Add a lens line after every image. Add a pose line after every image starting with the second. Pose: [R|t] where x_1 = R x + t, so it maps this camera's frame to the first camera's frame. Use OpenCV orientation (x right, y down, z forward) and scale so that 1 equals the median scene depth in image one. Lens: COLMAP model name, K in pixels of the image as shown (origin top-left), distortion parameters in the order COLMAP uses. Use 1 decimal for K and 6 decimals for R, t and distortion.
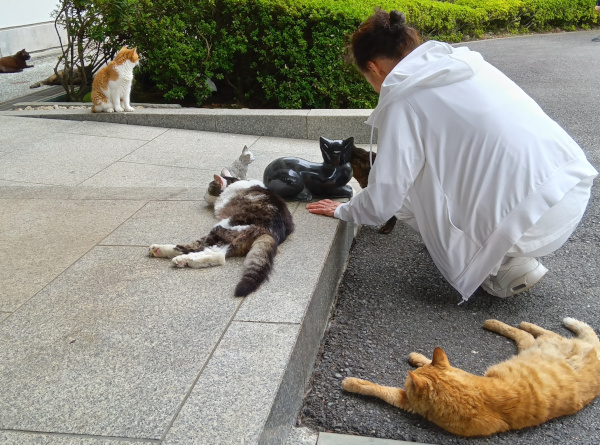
lens RADIAL K [[634.7, 0, 300.3], [0, 634.7, 222.3], [0, 0, 1]] dist [-0.006840, 0.000000]
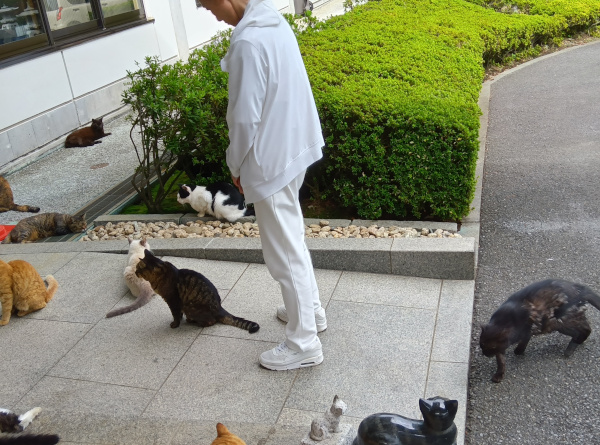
lens RADIAL K [[634.7, 0, 300.1], [0, 634.7, 222.7], [0, 0, 1]] dist [-0.006840, 0.000000]
pose [[0.992608, -0.037863, -0.115309, -0.010399], [0.038905, 0.999220, 0.006802, -0.184147], [0.114962, -0.011237, 0.993306, 0.033080]]
